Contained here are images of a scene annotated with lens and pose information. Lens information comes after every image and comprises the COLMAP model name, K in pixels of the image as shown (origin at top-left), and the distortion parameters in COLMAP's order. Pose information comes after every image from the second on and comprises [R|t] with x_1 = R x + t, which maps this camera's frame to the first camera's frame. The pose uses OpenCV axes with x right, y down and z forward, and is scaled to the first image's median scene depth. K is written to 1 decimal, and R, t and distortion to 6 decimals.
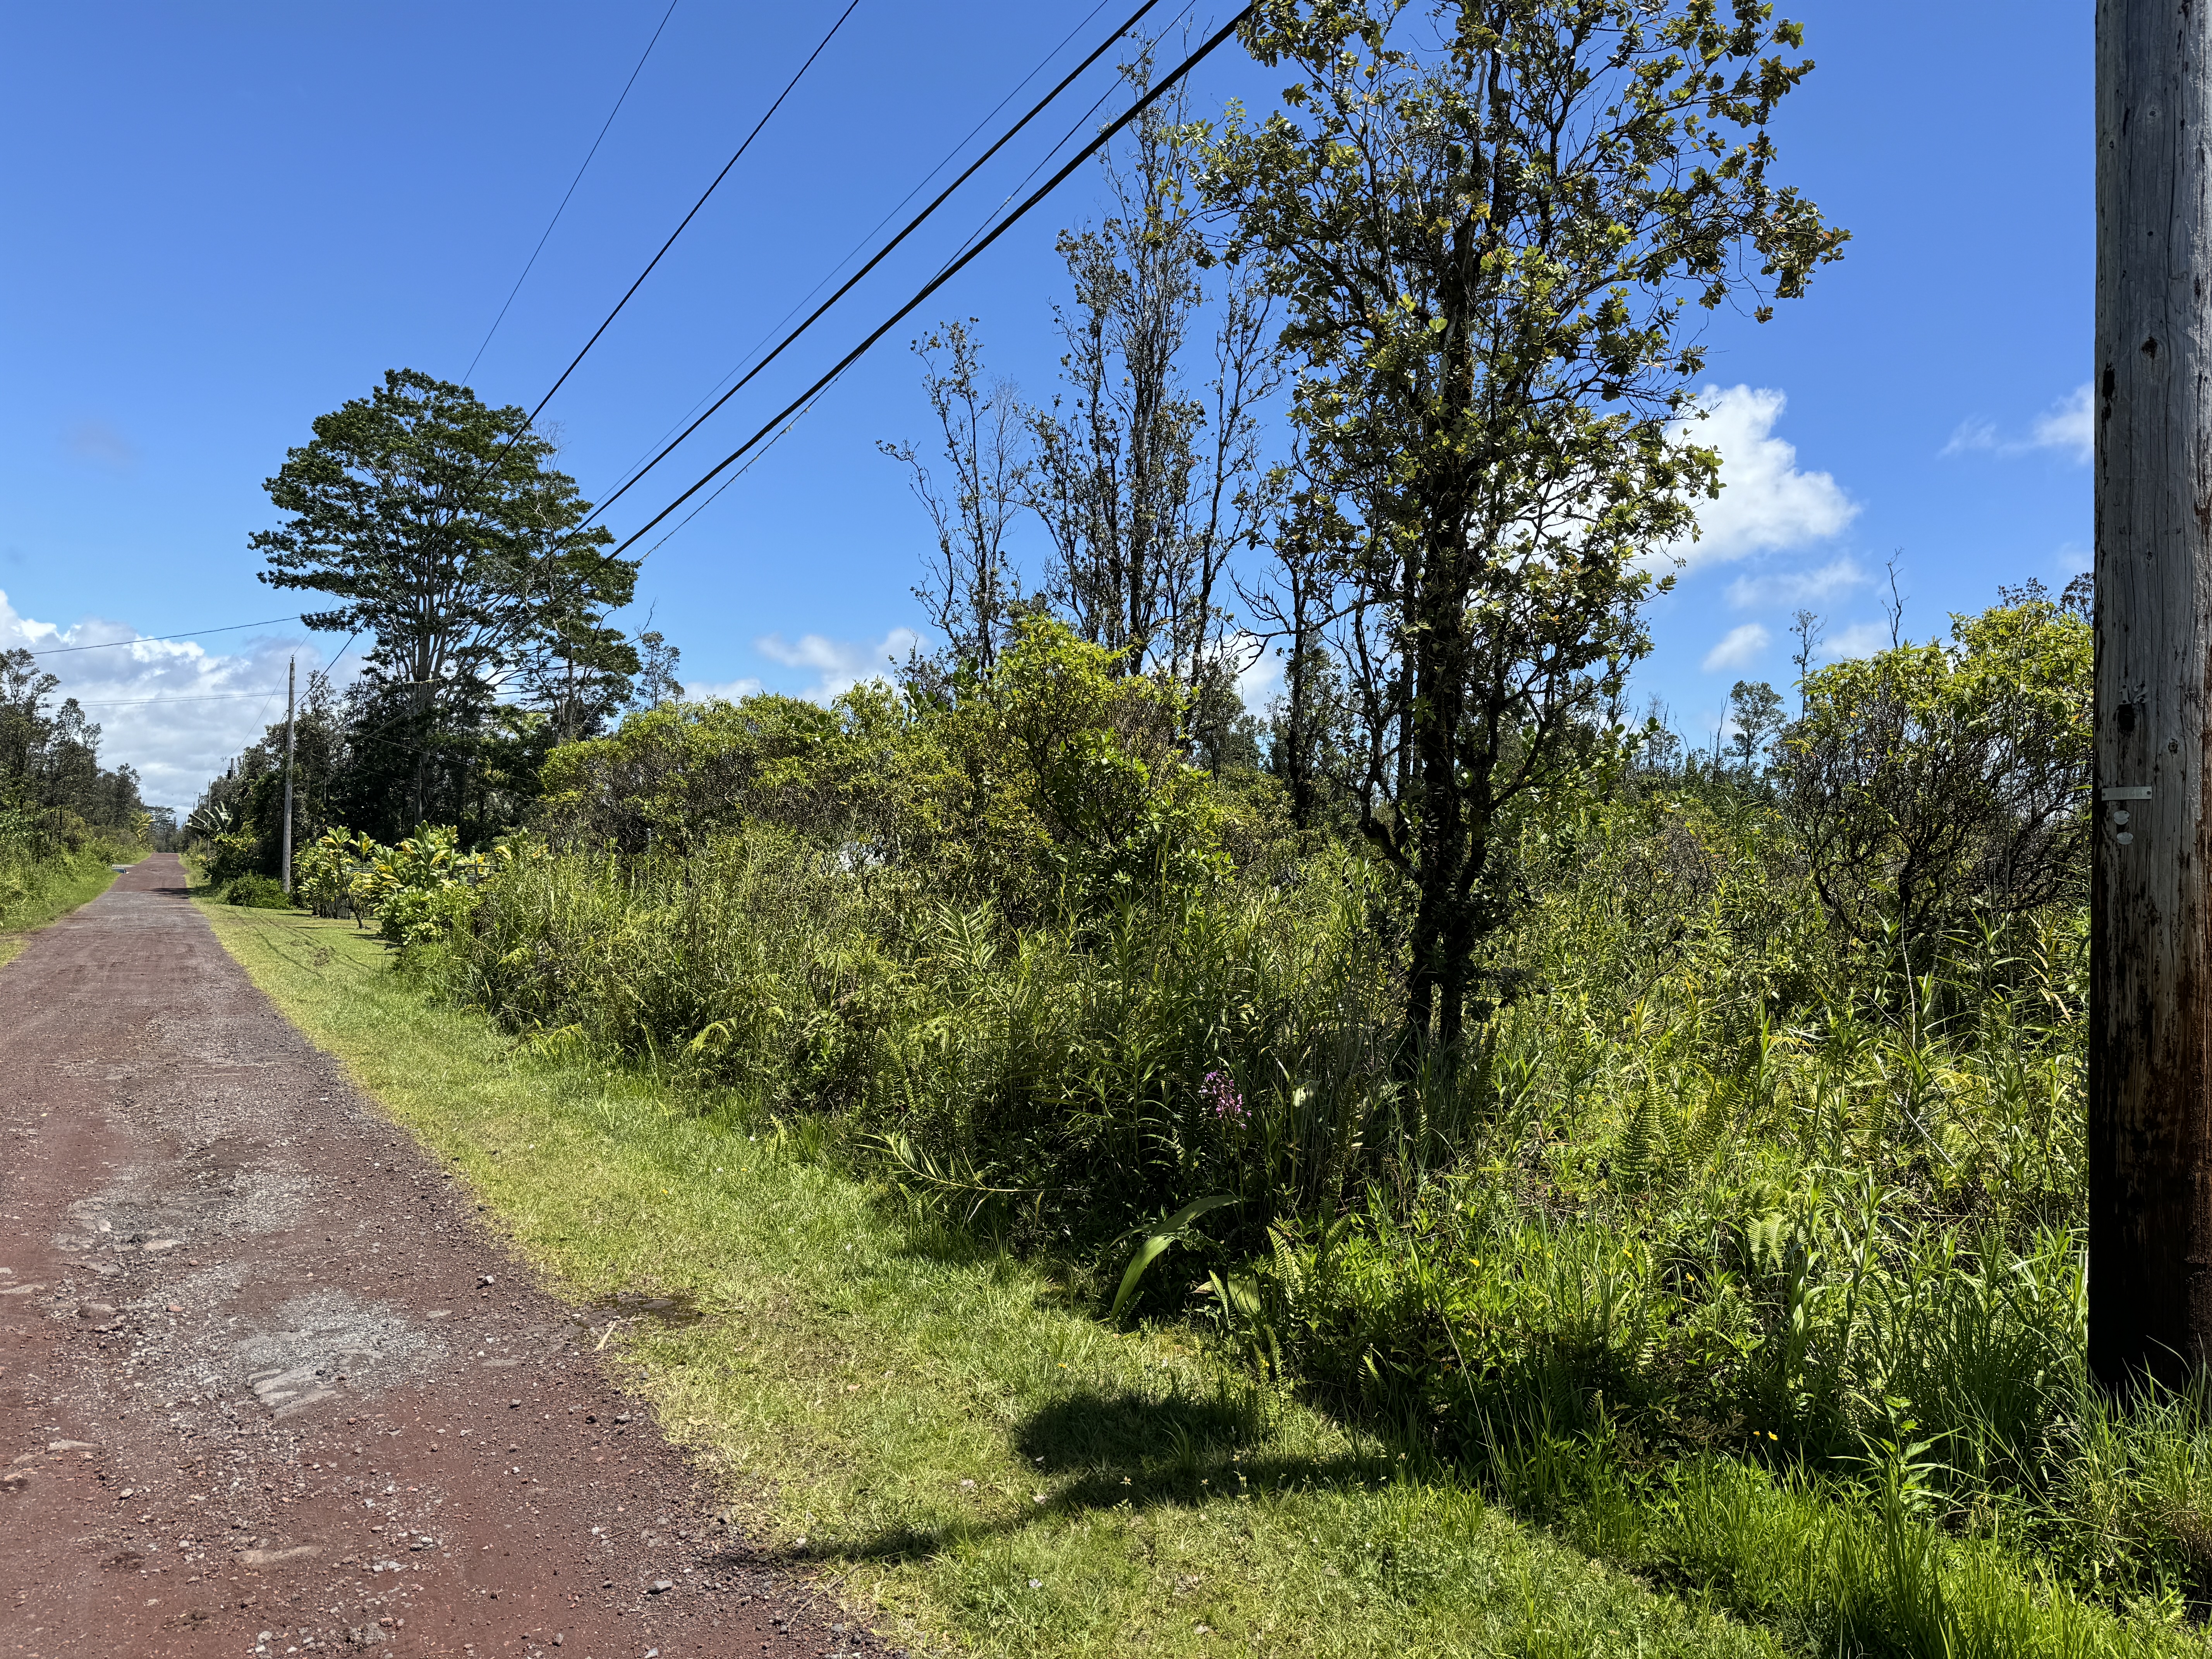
lens RADIAL K [[1555.9, 0, 1100.0], [0, 1555.9, 822.5], [0, 0, 1]] dist [0.019457, -0.031487]
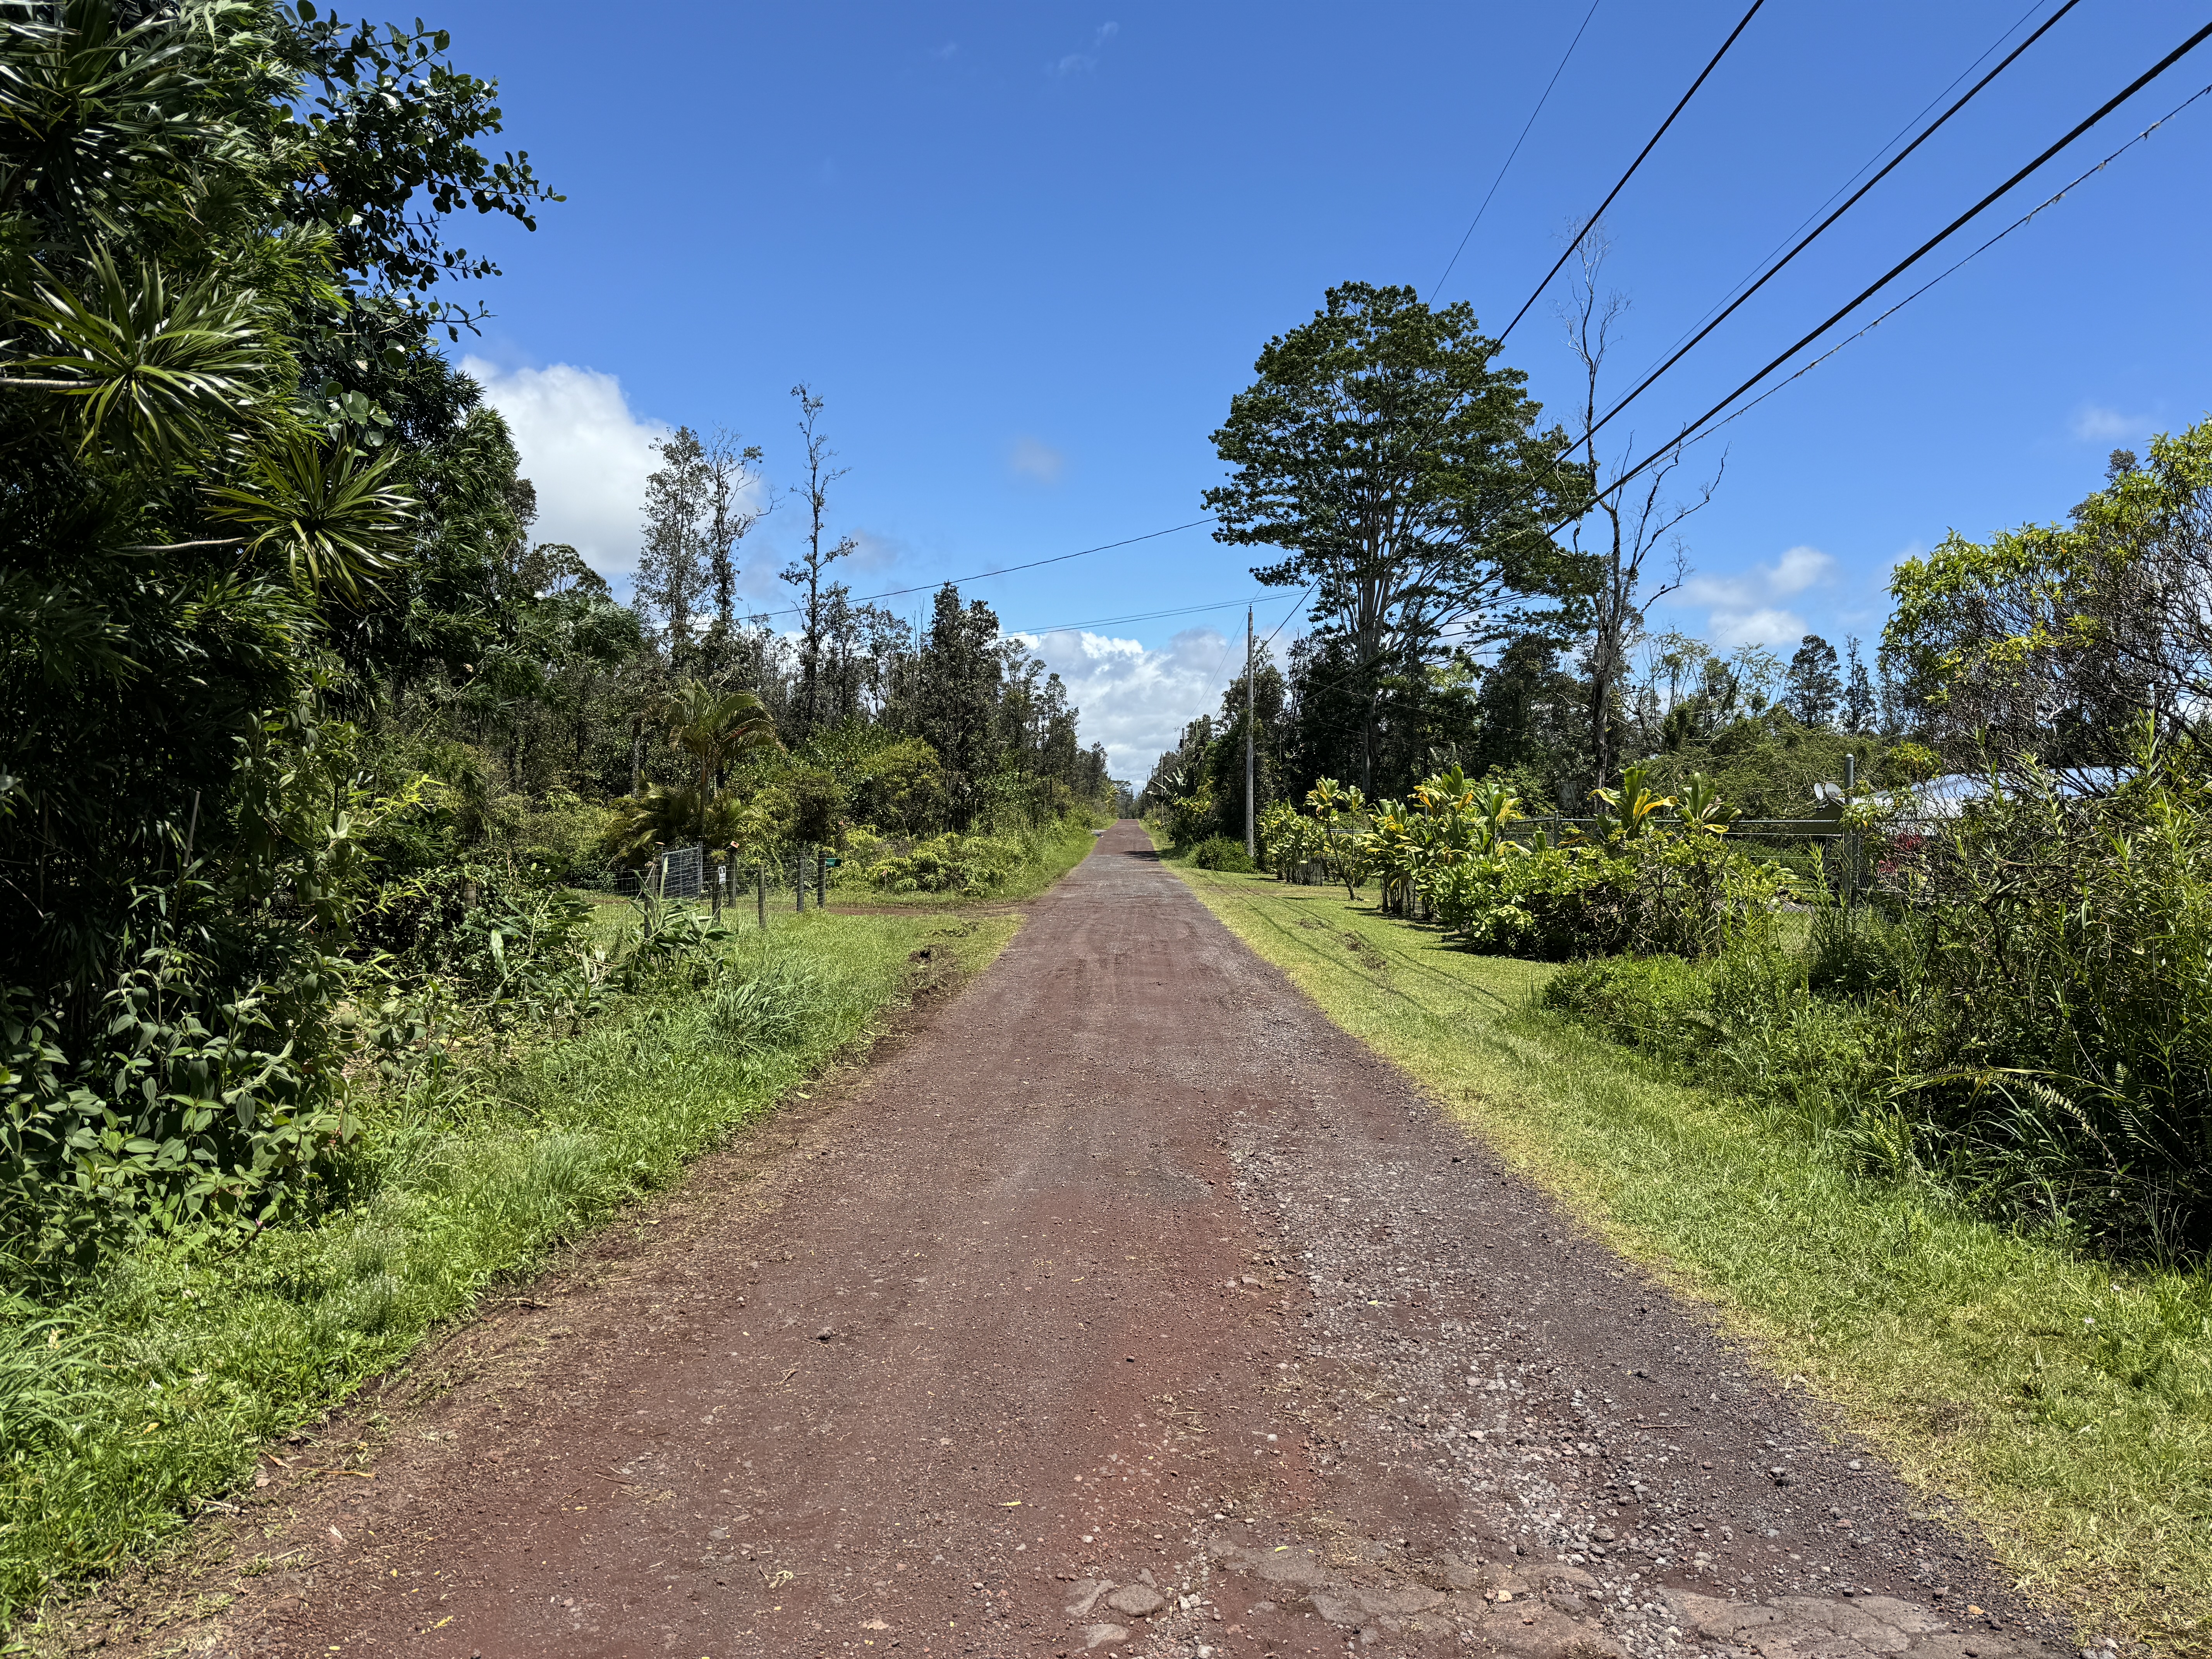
lens RADIAL K [[1555.9, 0, 1100.0], [0, 1555.9, 822.5], [0, 0, 1]] dist [0.019457, -0.031487]
pose [[0.848841, -0.016459, -0.528393, -0.080527], [0.030666, 0.999365, 0.018133, 0.003845], [0.527759, -0.031596, 0.848806, 0.120400]]
